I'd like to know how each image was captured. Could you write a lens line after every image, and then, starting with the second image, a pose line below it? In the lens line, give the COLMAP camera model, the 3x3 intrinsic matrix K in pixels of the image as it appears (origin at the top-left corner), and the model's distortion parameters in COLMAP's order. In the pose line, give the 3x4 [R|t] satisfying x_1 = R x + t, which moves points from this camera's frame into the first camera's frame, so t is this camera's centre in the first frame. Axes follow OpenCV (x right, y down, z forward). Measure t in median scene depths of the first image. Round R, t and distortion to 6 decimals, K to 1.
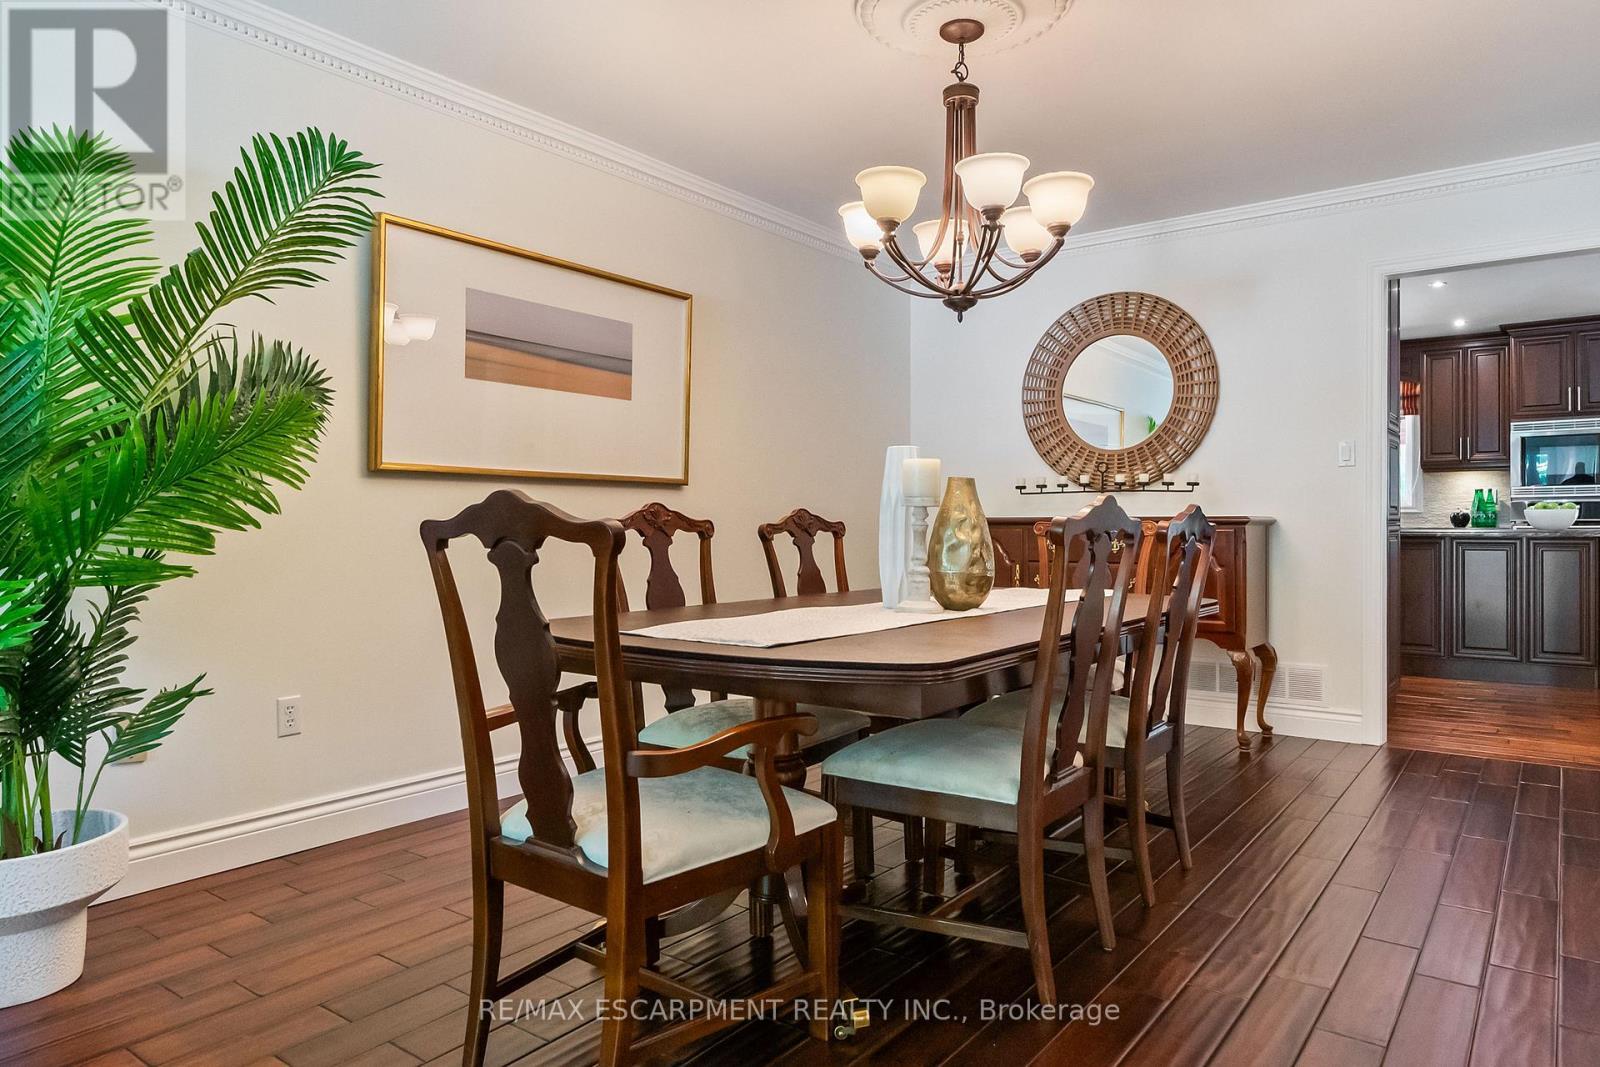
lens RADIAL K [[995.0, 0, 796.6], [0, 995.0, 543.3], [0, 0, 1]] dist [0.003047, -0.000335]
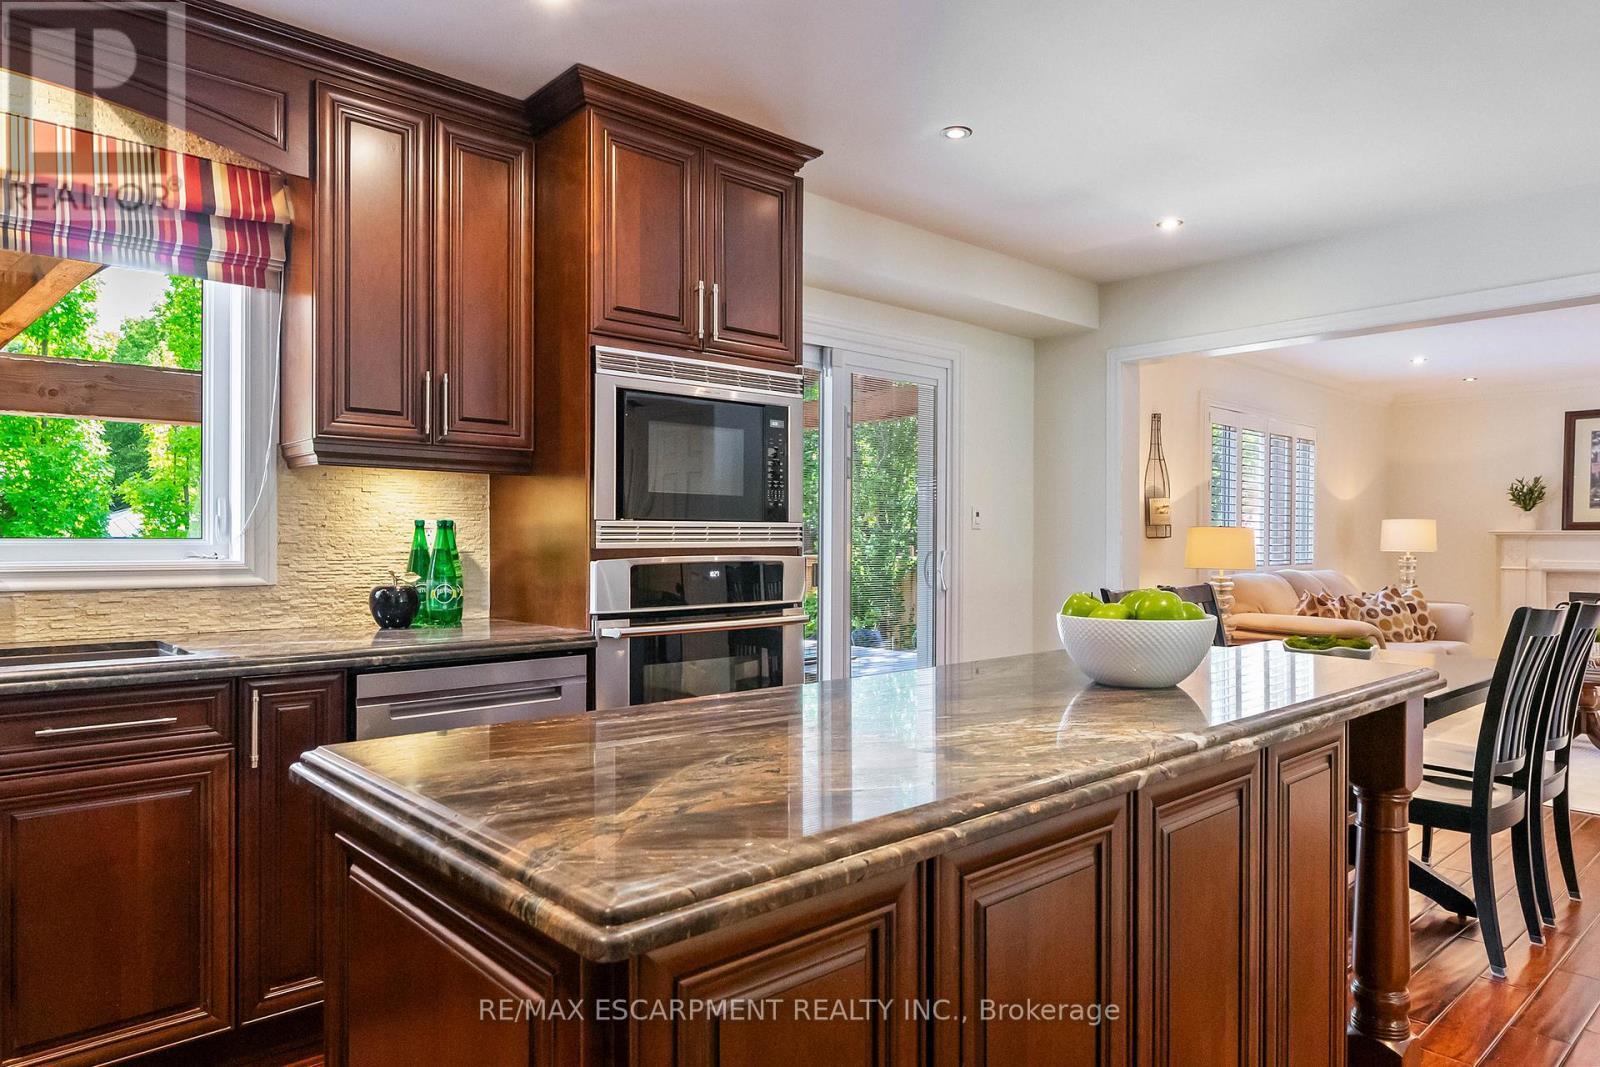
lens RADIAL K [[995.0, 0, 796.6], [0, 995.0, 543.3], [0, 0, 1]] dist [0.003047, -0.000335]
pose [[0.178779, 0.000179, 0.983889, 0.346973], [0.016571, 0.999858, -0.003193, -0.042875], [-0.983750, 0.016875, 0.178750, 0.806611]]
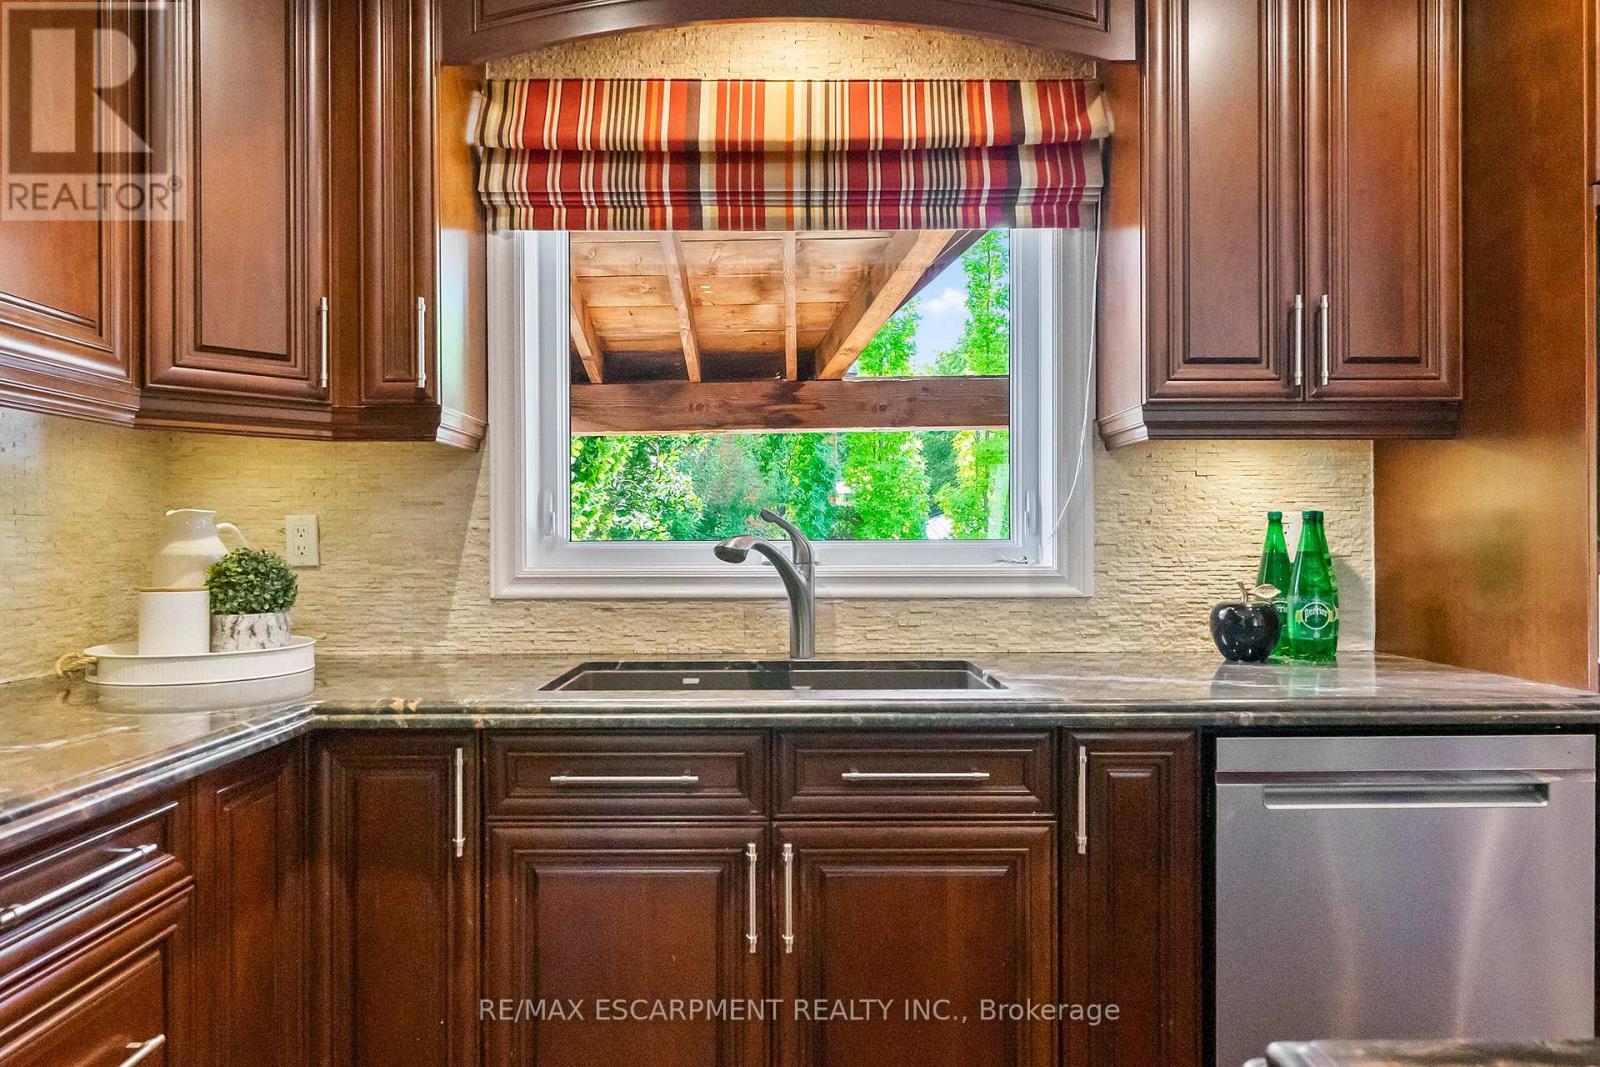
lens RADIAL K [[995.0, 0, 796.6], [0, 995.0, 543.3], [0, 0, 1]] dist [0.003047, -0.000335]
pose [[0.793415, -0.001470, 0.608680, 0.423005], [0.014148, 0.999771, -0.016027, -0.044120], [-0.608517, 0.021328, 0.793254, 0.878349]]
